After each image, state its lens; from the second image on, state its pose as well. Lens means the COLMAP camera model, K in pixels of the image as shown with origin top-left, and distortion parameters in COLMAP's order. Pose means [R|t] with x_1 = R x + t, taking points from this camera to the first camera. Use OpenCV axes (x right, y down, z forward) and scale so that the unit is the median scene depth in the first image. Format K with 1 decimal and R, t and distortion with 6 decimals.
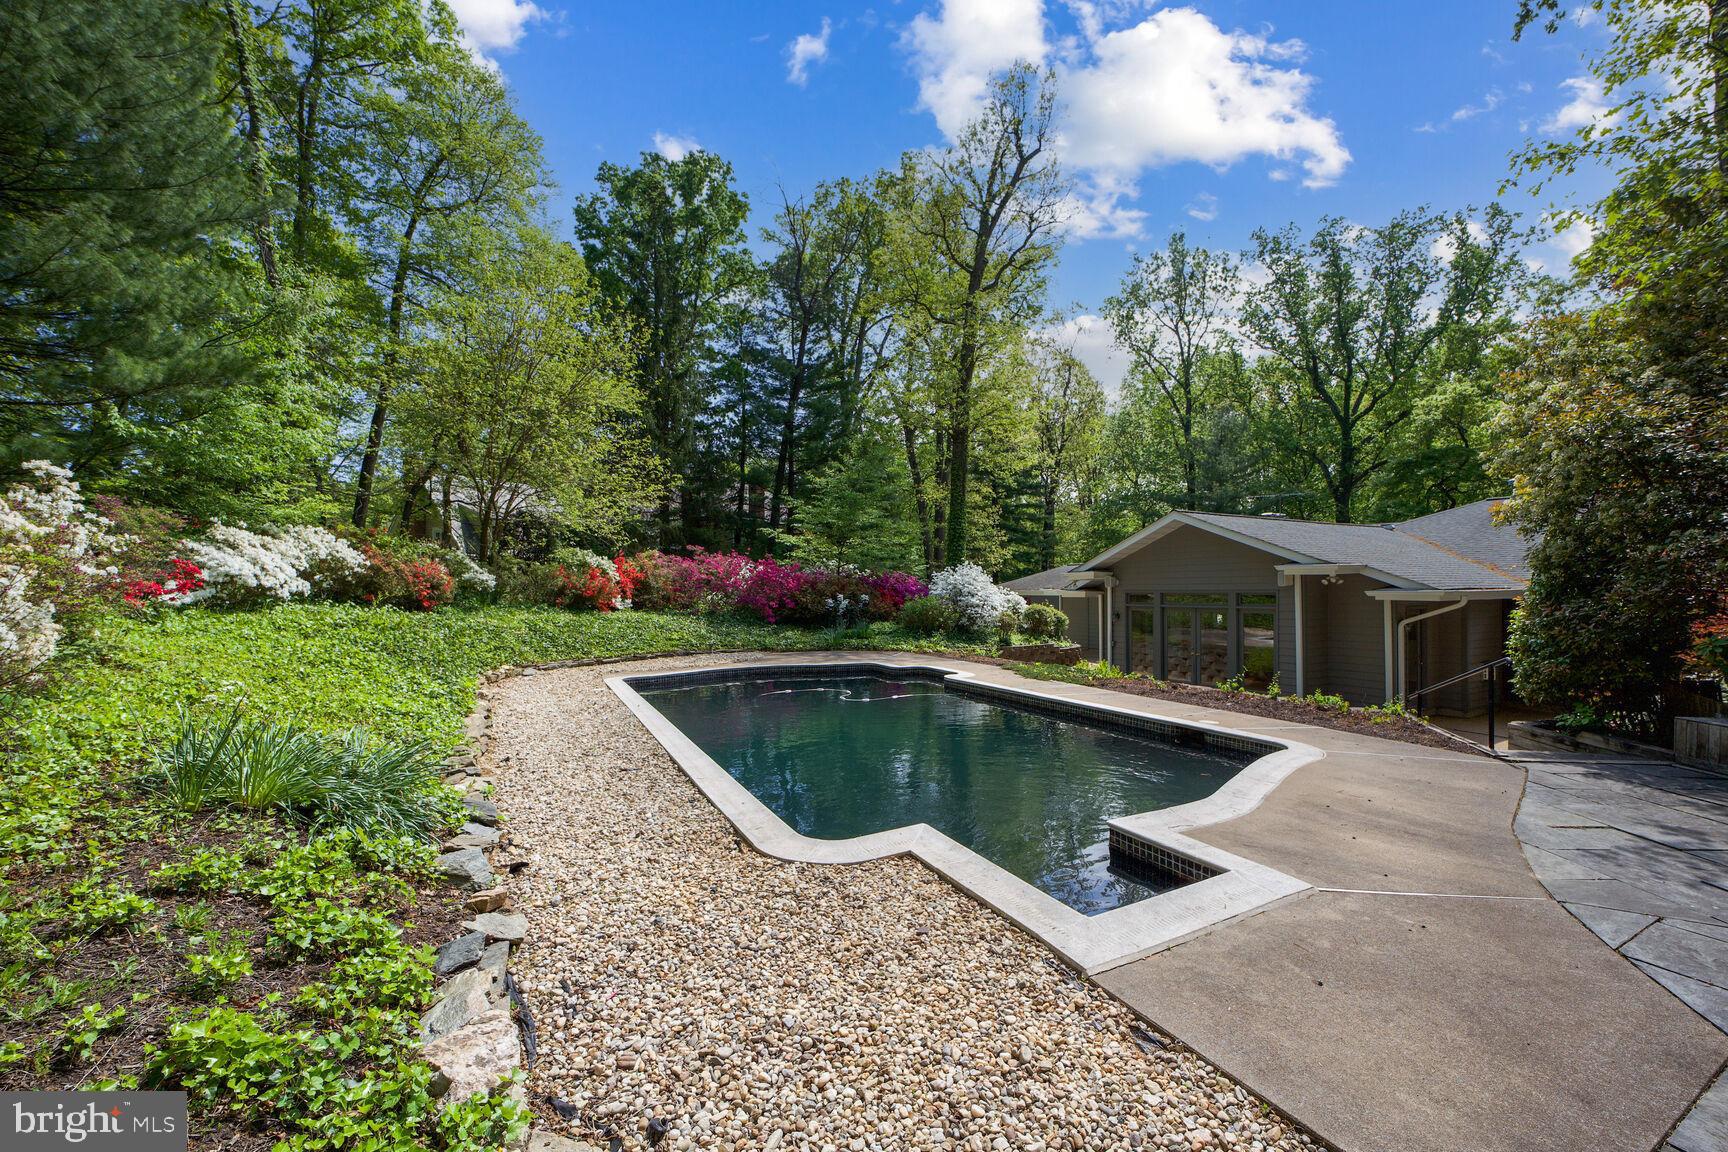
lens RADIAL K [[674.2, 0, 872.9], [0, 674.2, 591.1], [0, 0, 1]] dist [-0.041740, 0.011837]
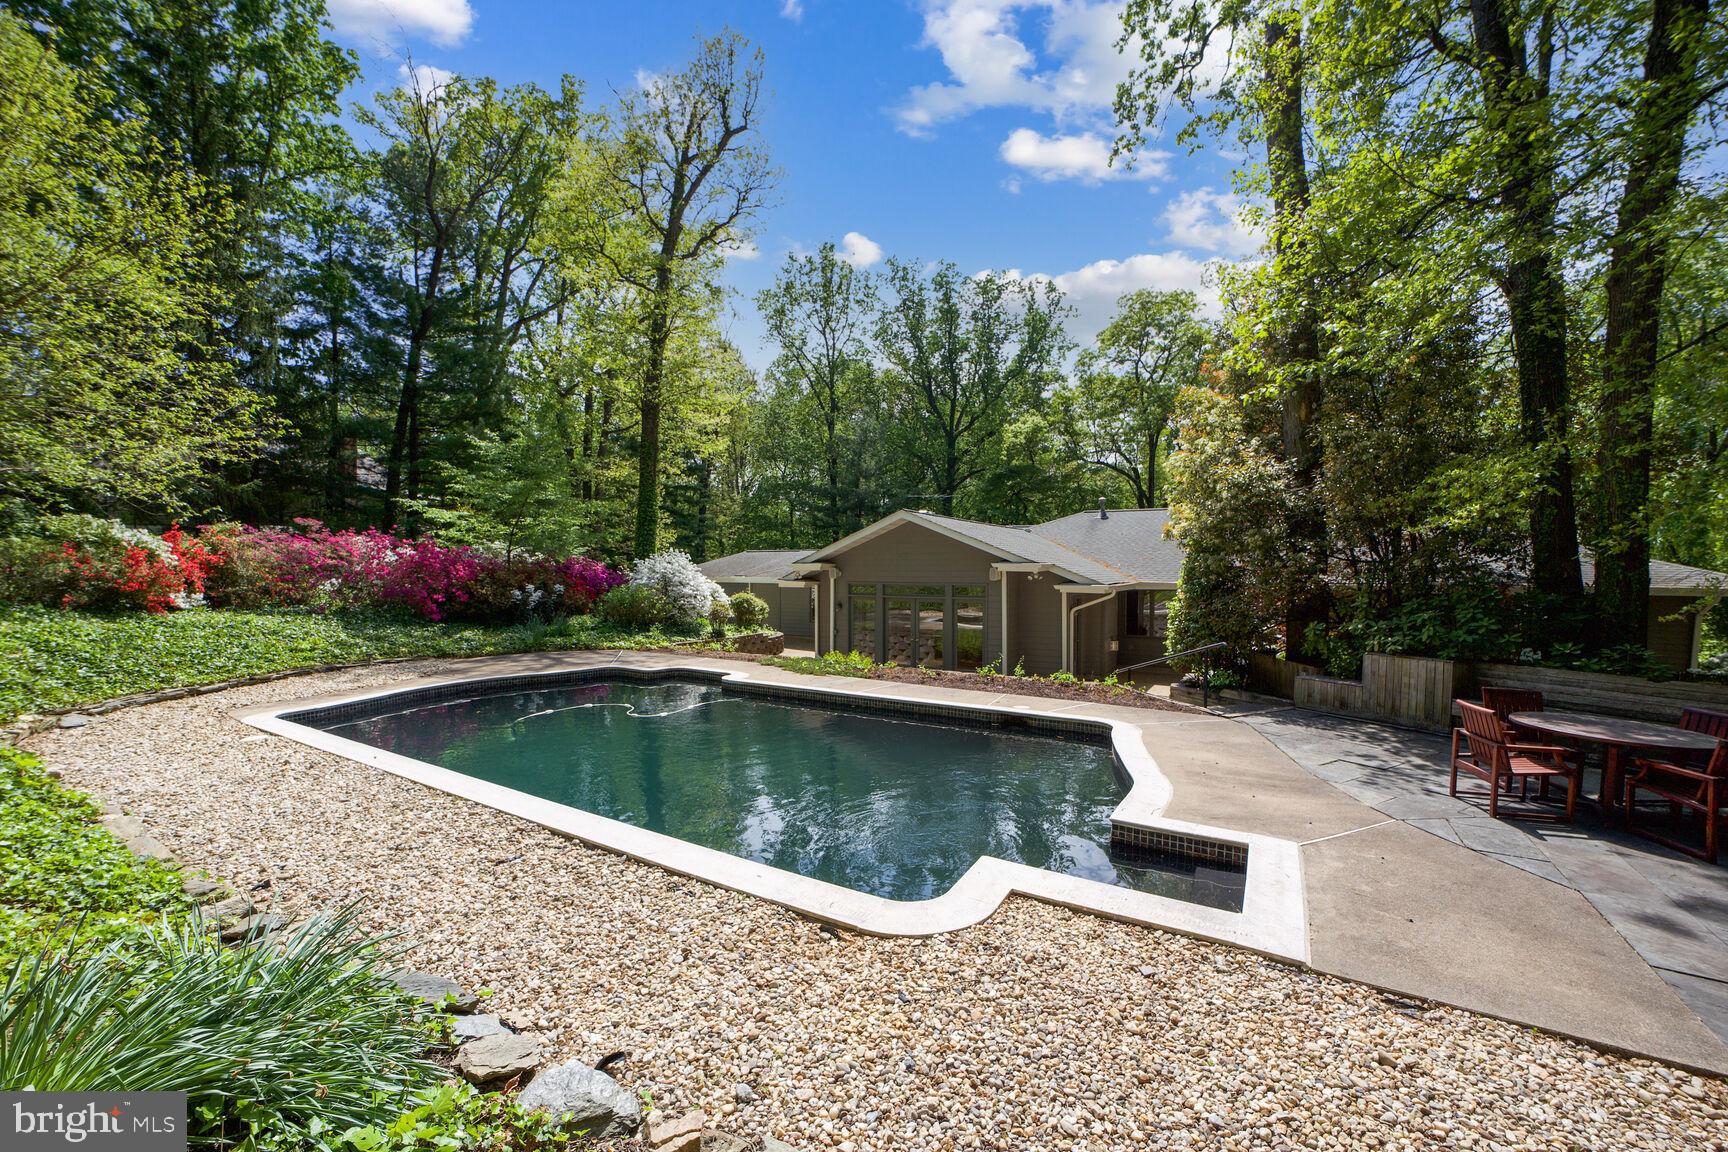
lens RADIAL K [[674.2, 0, 872.9], [0, 674.2, 591.1], [0, 0, 1]] dist [-0.041740, 0.011837]
pose [[0.850735, -0.008952, 0.525518, -0.106167], [-0.006353, 0.999607, 0.027312, -0.010950], [-0.525556, -0.026574, 0.850344, 0.053028]]
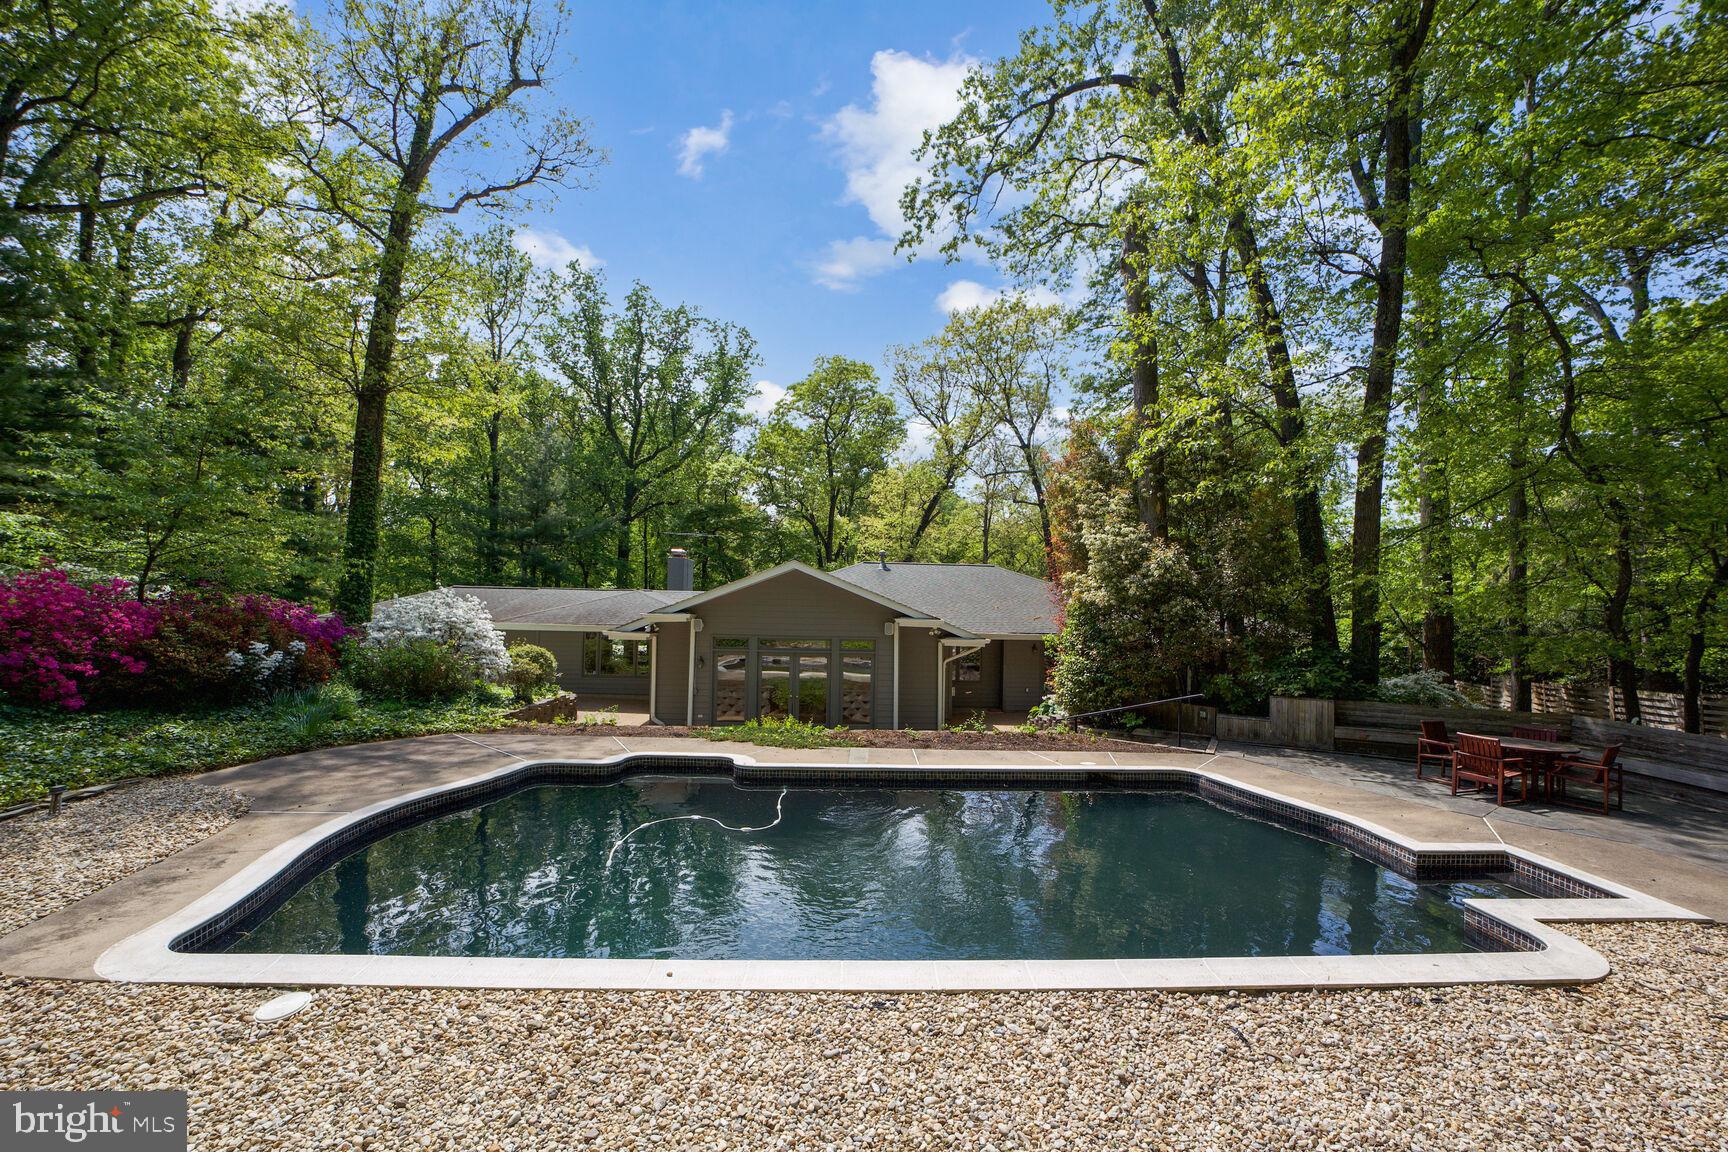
lens RADIAL K [[674.2, 0, 872.9], [0, 674.2, 591.1], [0, 0, 1]] dist [-0.041740, 0.011837]
pose [[0.429247, 0.034963, 0.902510, -0.275675], [-0.021107, 0.999366, -0.028676, -0.028048], [-0.902940, -0.006740, 0.429713, 0.276501]]
